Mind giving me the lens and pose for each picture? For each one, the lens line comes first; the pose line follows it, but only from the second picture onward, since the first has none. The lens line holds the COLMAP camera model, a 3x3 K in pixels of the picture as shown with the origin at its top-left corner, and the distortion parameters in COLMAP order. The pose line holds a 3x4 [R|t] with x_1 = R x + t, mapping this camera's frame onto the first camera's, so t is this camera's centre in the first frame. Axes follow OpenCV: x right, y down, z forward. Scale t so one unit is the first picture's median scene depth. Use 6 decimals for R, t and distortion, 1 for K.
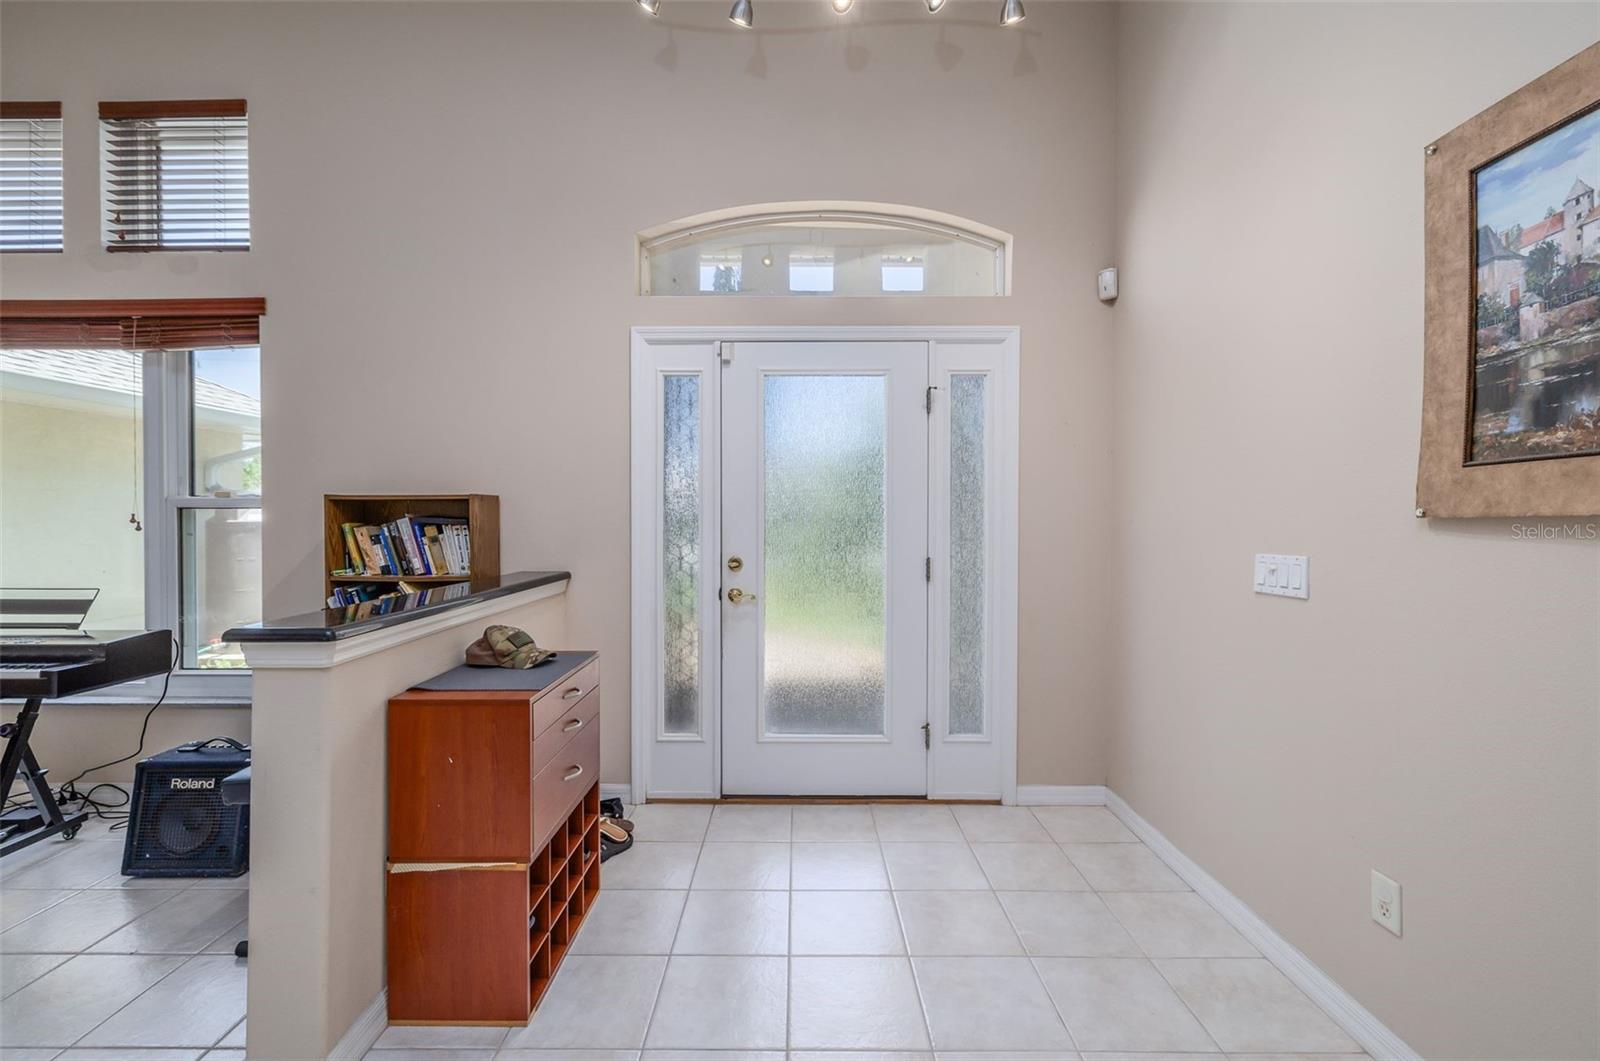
lens RADIAL K [[670.9, 0, 797.2], [0, 670.9, 527.2], [0, 0, 1]] dist [0.001219, -0.000144]
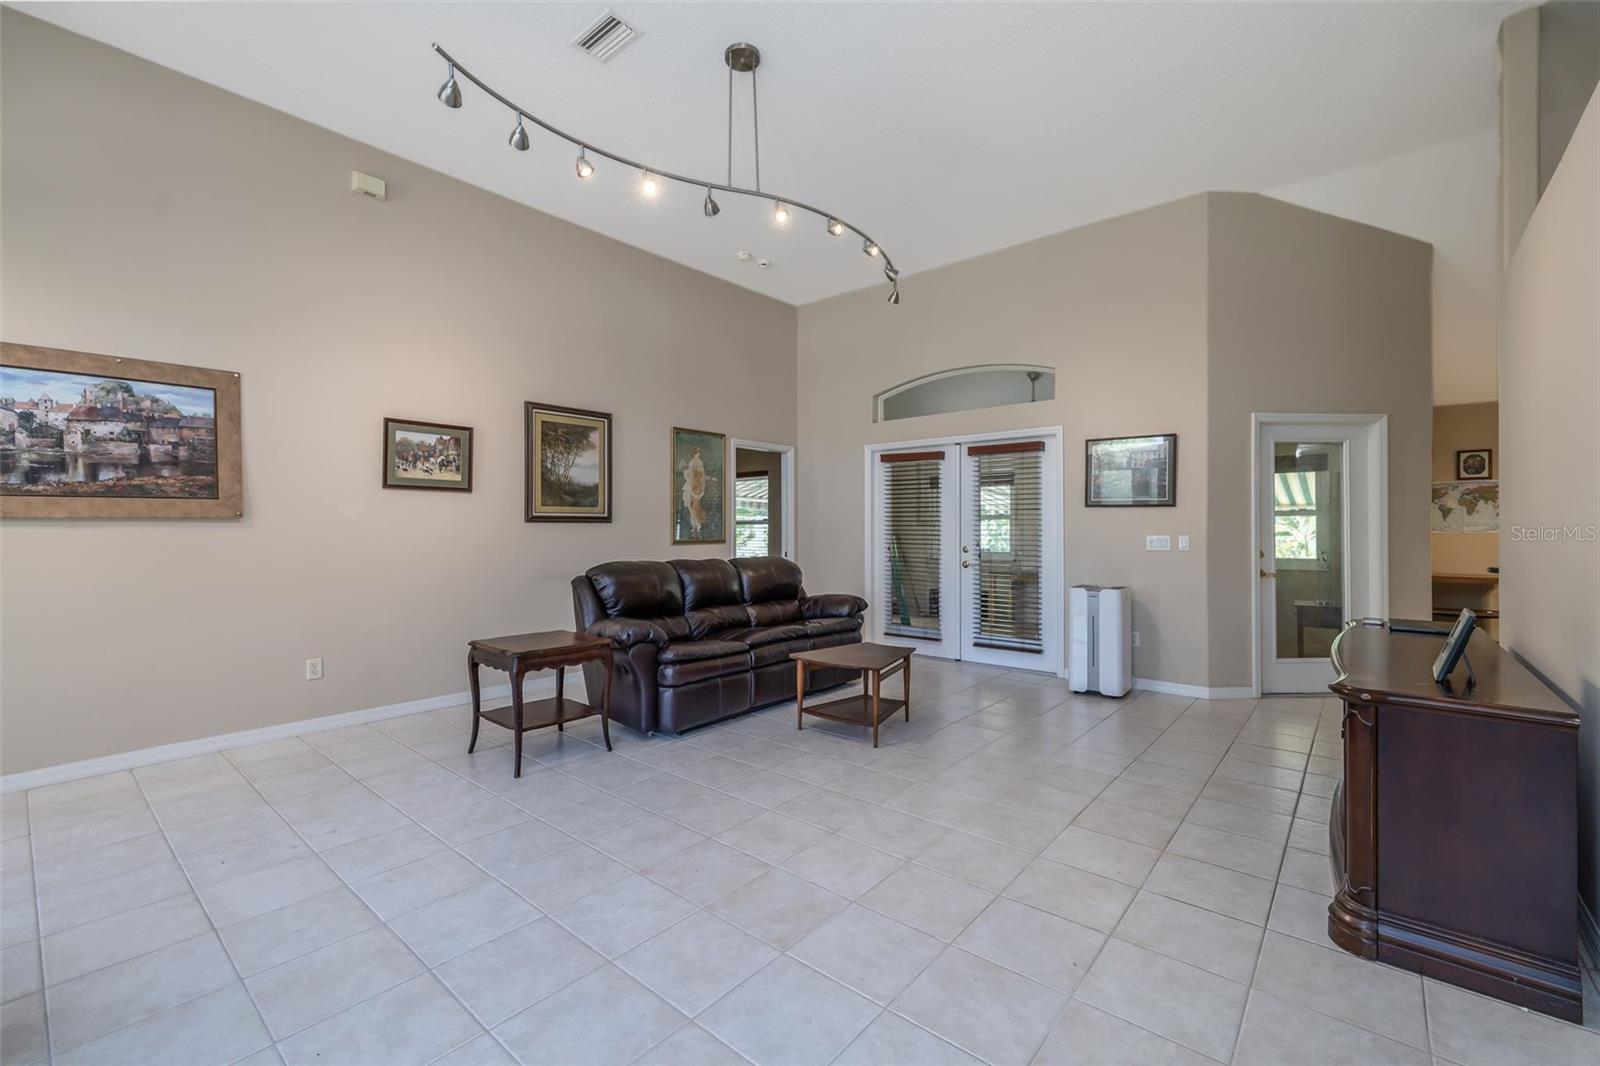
lens RADIAL K [[670.9, 0, 801.8], [0, 670.9, 530.0], [0, 0, 1]] dist [0.001219, -0.000144]
pose [[-0.762106, -0.007538, 0.647408, -1.235625], [0.005076, 0.999832, 0.017616, -0.000402], [-0.647432, 0.016711, -0.761940, 0.465756]]
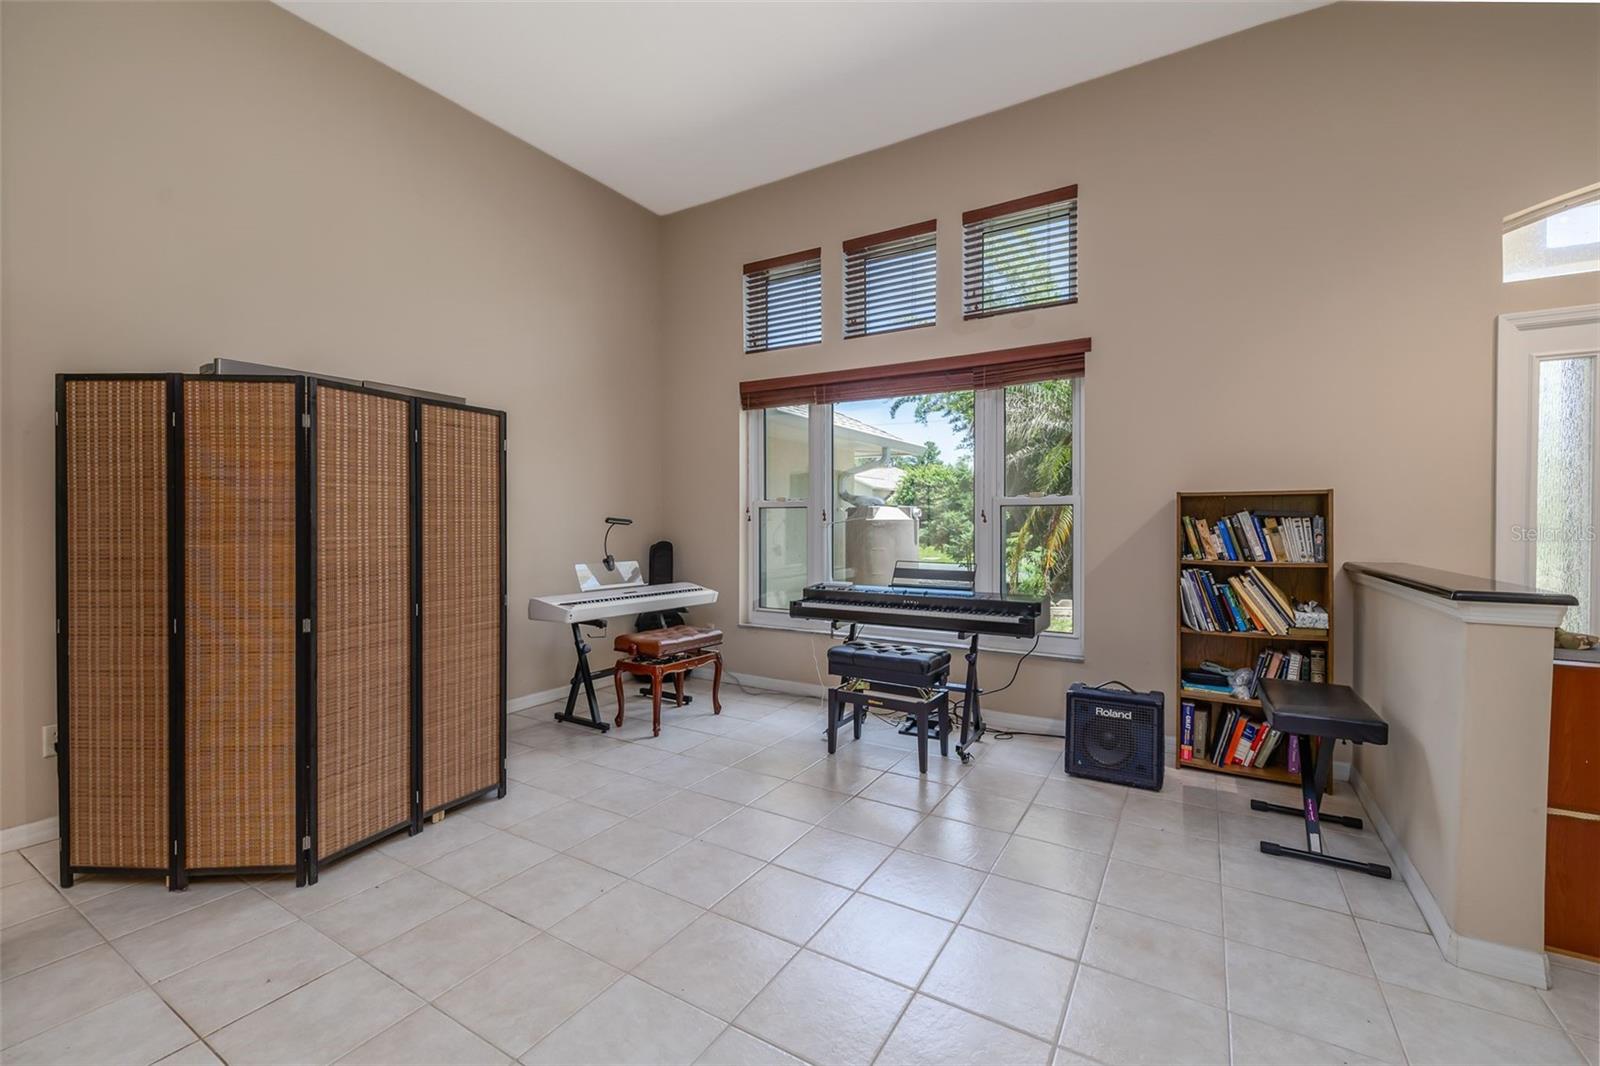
lens RADIAL K [[670.9, 0, 803.8], [0, 670.9, 526.0], [0, 0, 1]] dist [0.001219, -0.000144]
pose [[0.860493, 0.007193, -0.509412, -0.651813], [-0.010633, 0.999936, -0.003842, 0.023638], [0.509352, 0.008723, 0.860514, -0.378288]]
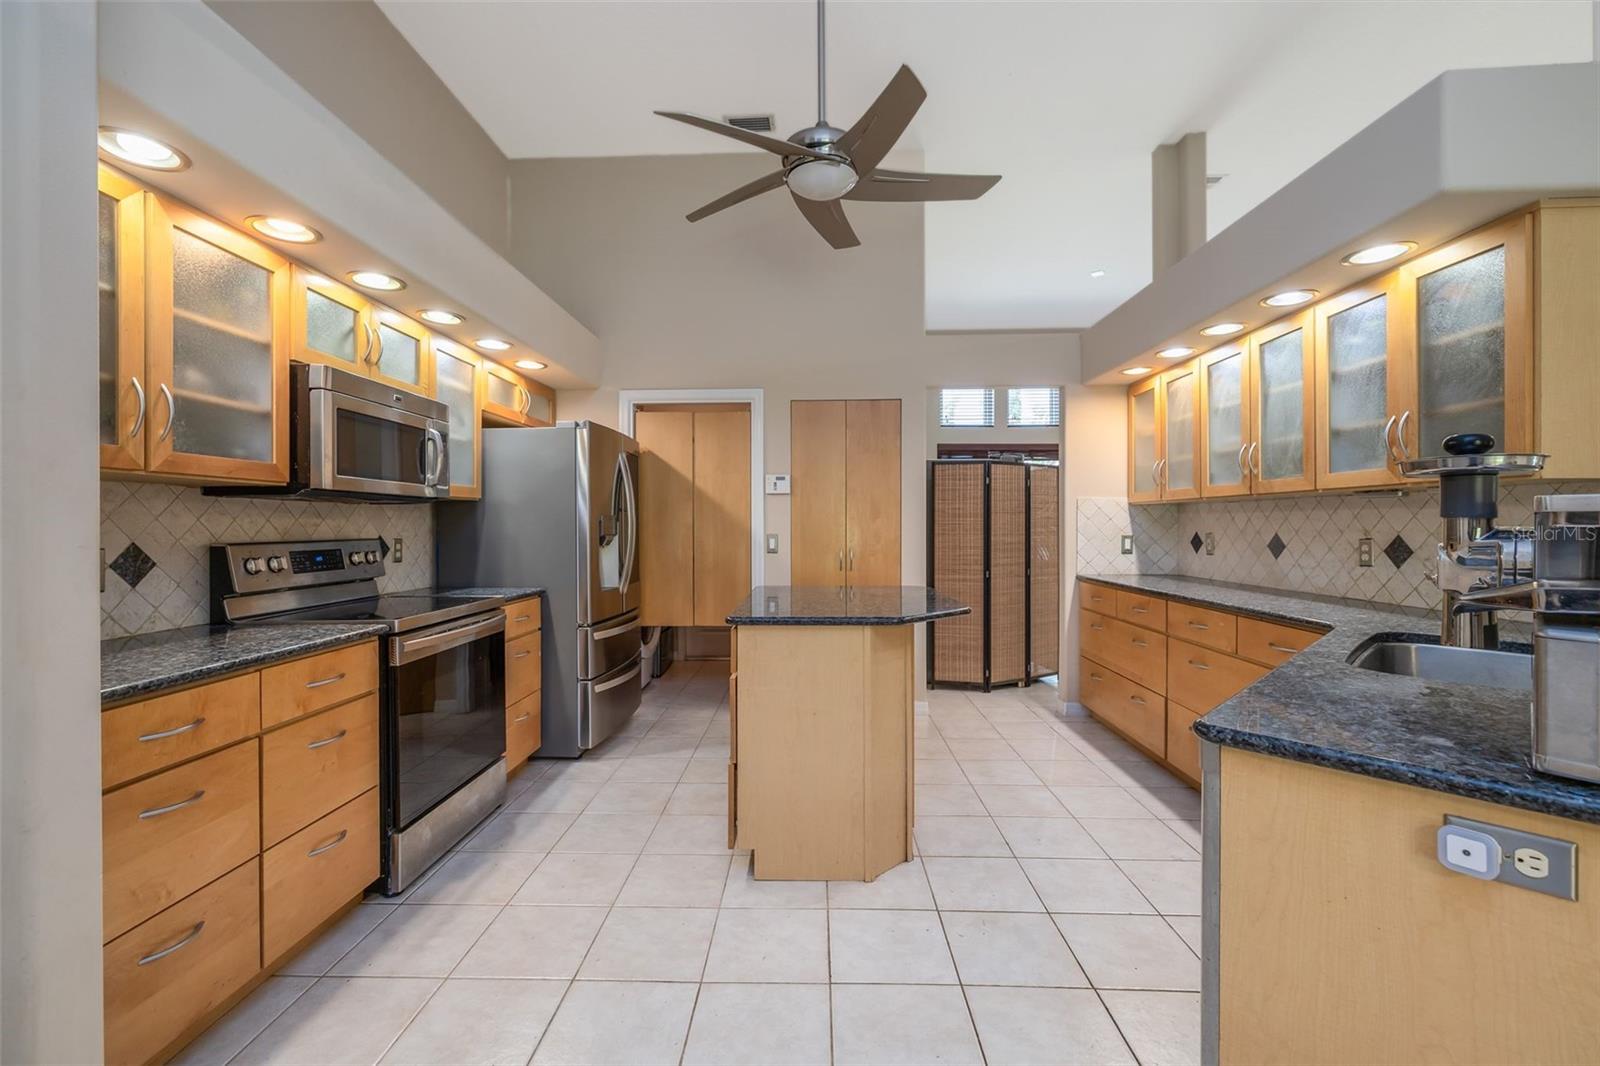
lens RADIAL K [[670.9, 0, 795.2], [0, 670.9, 530.8], [0, 0, 1]] dist [0.001219, -0.000144]
pose [[0.999379, -0.009945, -0.033817, -2.195588], [0.009589, 0.999897, -0.010678, 0.028307], [0.033919, 0.010347, 0.999371, -1.981951]]
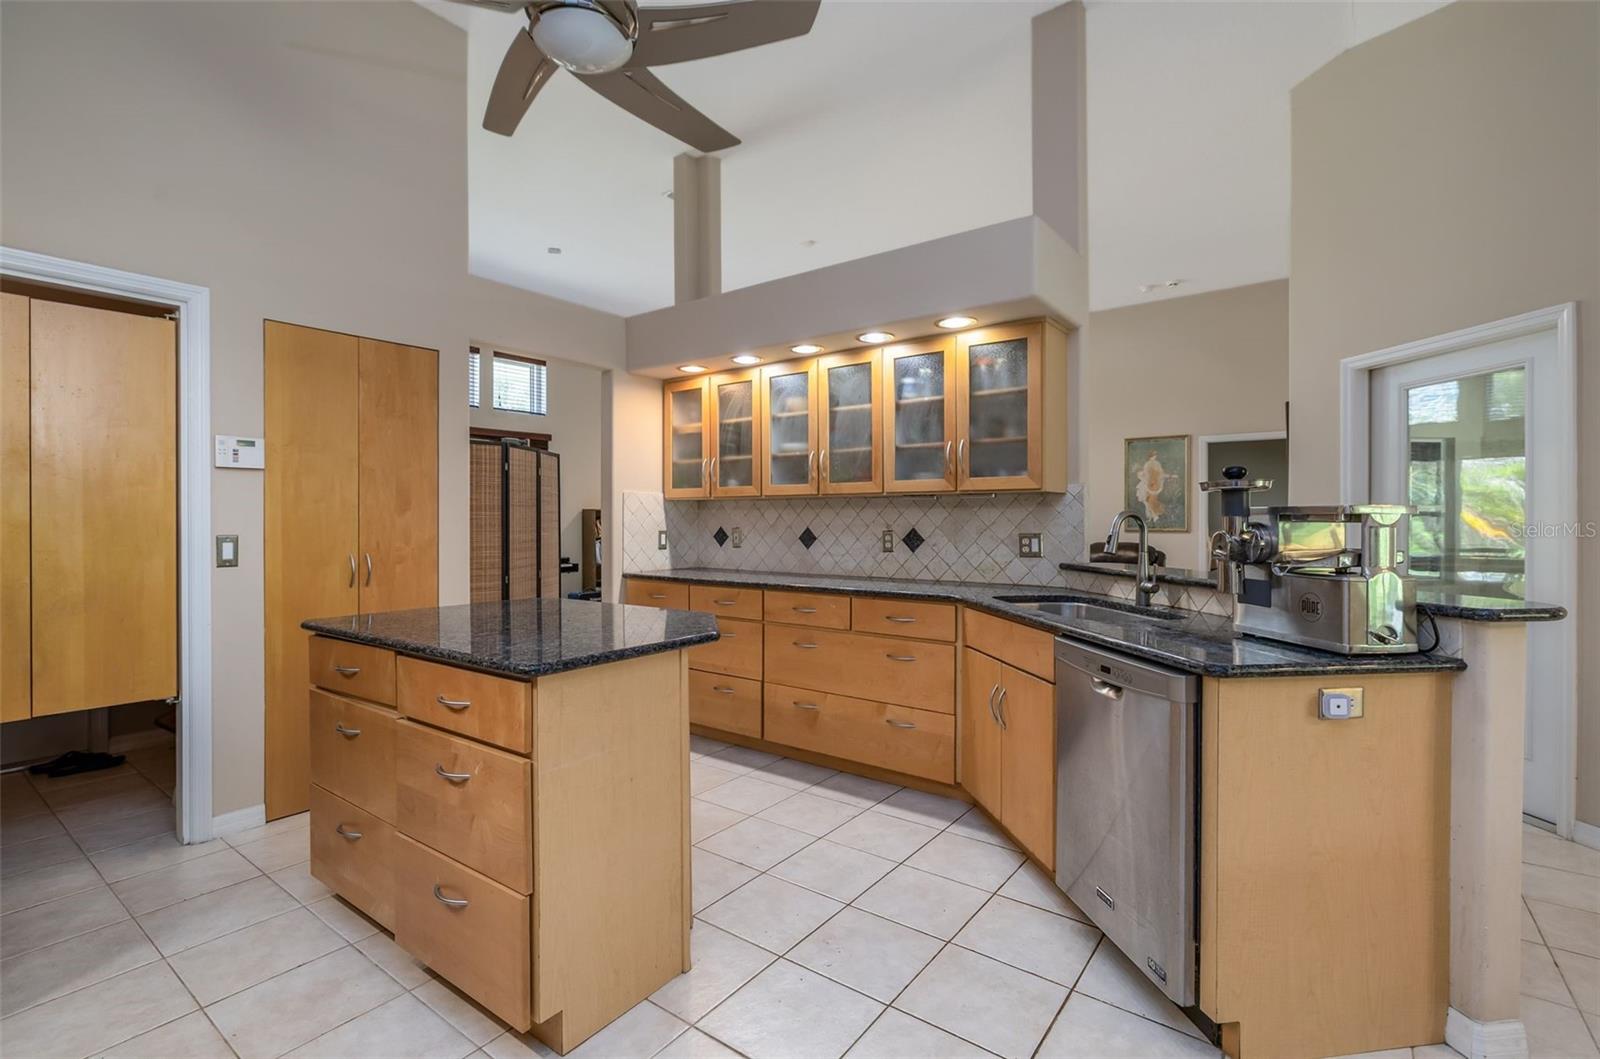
lens RADIAL K [[730.0, 0, 792.9], [0, 730.0, 525.7], [0, 0, 1]] dist [0.001533, -0.000564]
pose [[0.600524, -0.015748, 0.799452, -2.704373], [0.020417, 0.999782, 0.004358, 0.015713], [-0.799346, 0.013705, 0.600715, -1.617287]]
